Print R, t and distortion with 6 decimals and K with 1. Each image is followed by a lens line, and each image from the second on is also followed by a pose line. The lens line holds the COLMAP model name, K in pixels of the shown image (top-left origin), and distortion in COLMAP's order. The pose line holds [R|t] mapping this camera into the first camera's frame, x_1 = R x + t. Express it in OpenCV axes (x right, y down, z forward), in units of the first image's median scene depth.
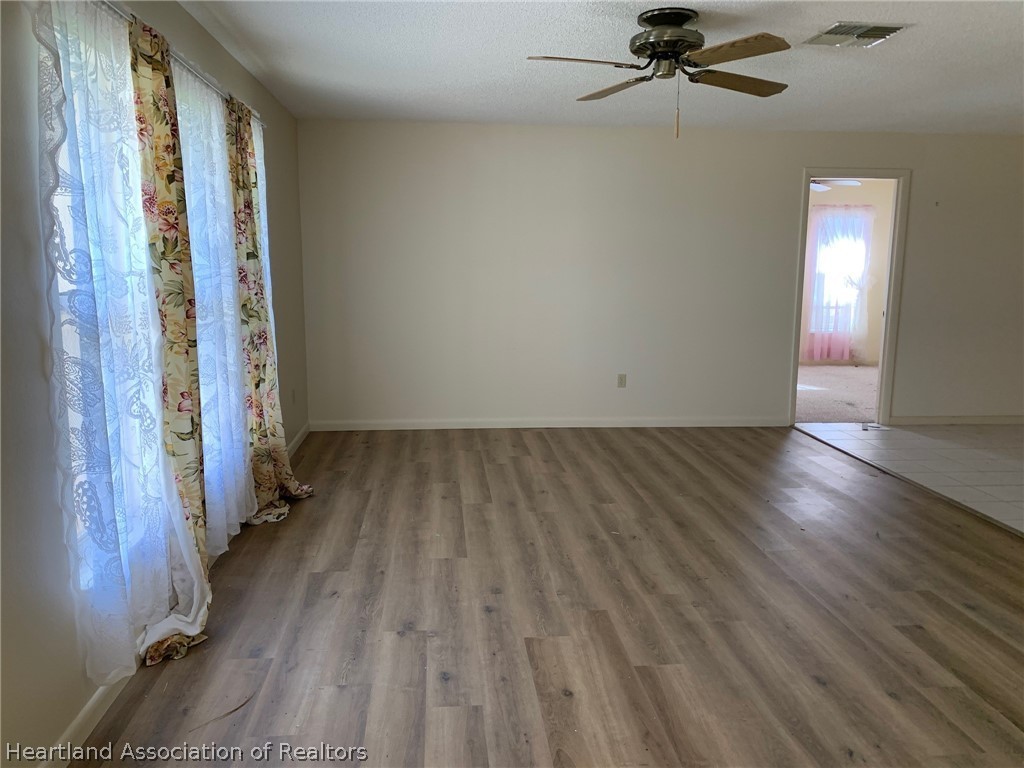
lens RADIAL K [[782.7, 0, 507.0], [0, 782.7, 379.4], [0, 0, 1]] dist [0.043080, -0.046564]
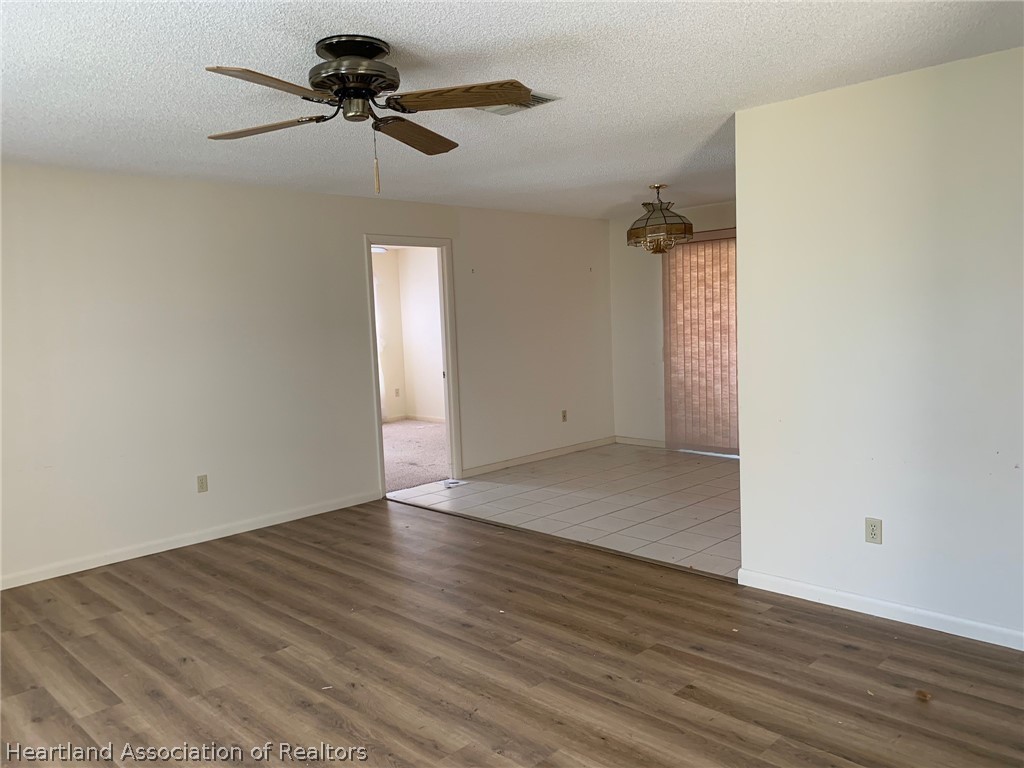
lens RADIAL K [[782.7, 0, 507.0], [0, 782.7, 379.4], [0, 0, 1]] dist [0.043080, -0.046564]
pose [[0.766787, -0.094006, 0.634981, -0.174023], [0.145293, 0.988962, -0.029042, -0.052070], [-0.625242, 0.114528, 0.771982, 0.229081]]
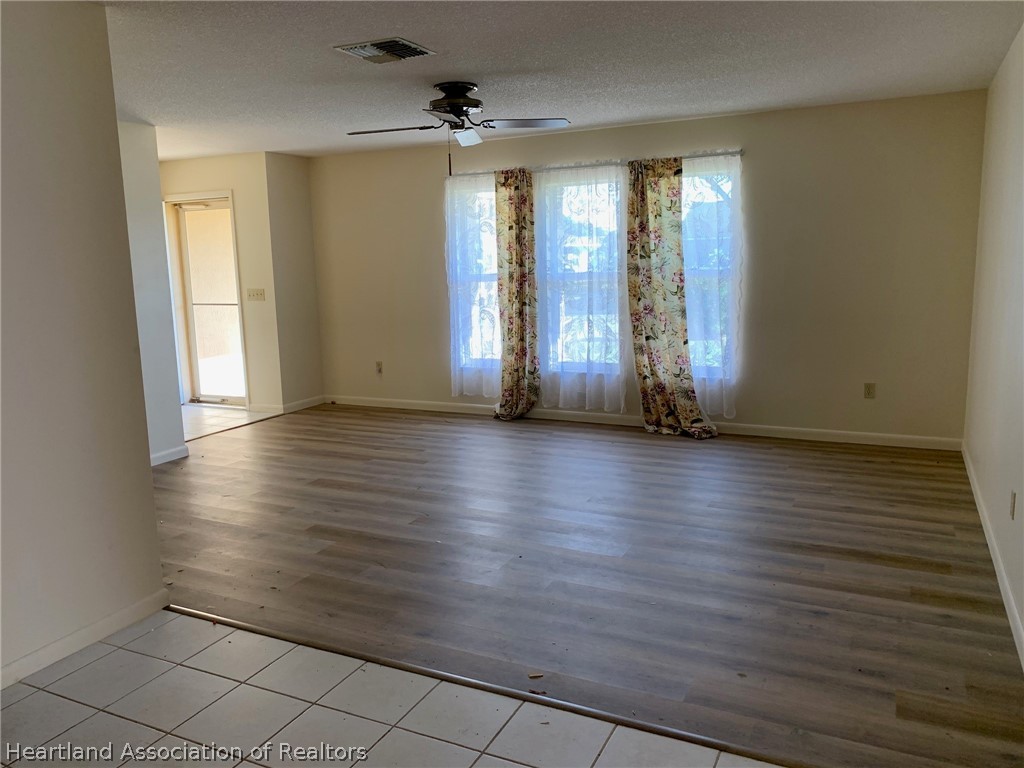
lens RADIAL K [[782.7, 0, 507.0], [0, 782.7, 379.4], [0, 0, 1]] dist [0.043080, -0.046564]
pose [[-0.528165, 0.136372, -0.838120, 1.031590], [-0.114002, 0.966696, 0.229134, -0.215874], [0.841454, 0.216568, -0.495028, 1.399448]]
